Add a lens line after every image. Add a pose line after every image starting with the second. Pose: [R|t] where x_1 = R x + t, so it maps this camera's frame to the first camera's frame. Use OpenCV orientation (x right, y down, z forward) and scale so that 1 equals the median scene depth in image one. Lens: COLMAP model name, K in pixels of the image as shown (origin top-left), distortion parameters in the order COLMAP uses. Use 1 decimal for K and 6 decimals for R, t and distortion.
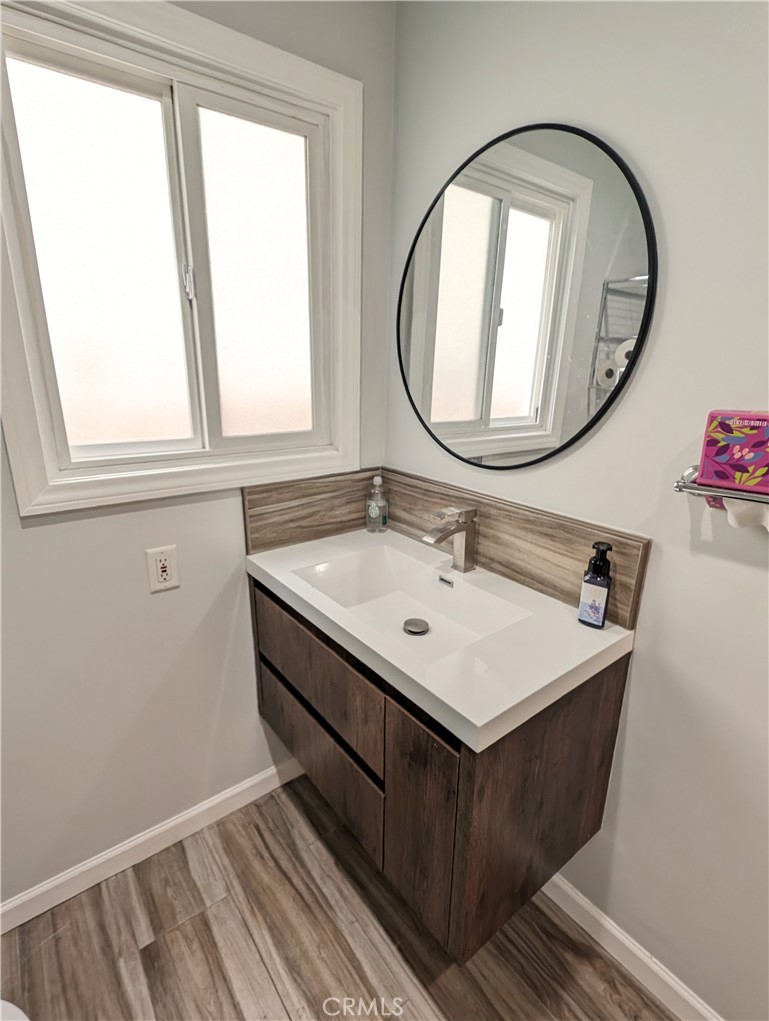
lens RADIAL K [[499.0, 0, 384.5], [0, 499.0, 510.5], [0, 0, 1]] dist [0.021179, -0.014357]
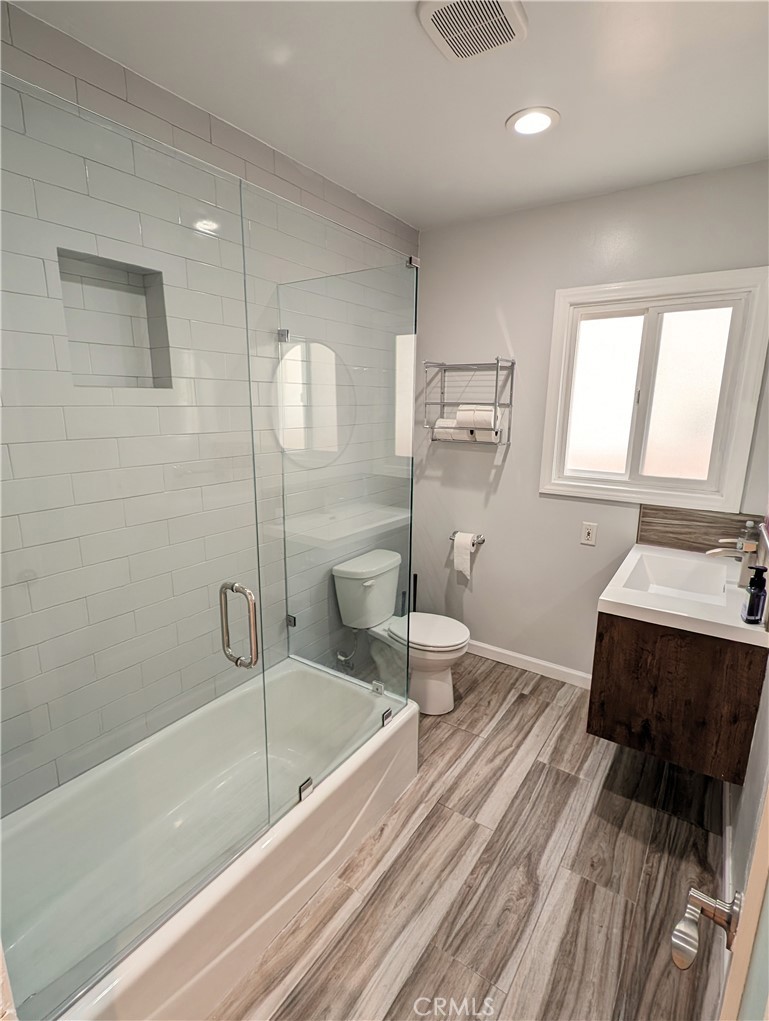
lens RADIAL K [[499.0, 0, 384.5], [0, 499.0, 510.5], [0, 0, 1]] dist [0.021179, -0.014357]
pose [[0.309967, 0.184451, -0.932683, 1.160412], [-0.281225, 0.954890, 0.095380, 0.065931], [0.908203, 0.232730, 0.347857, -0.468526]]
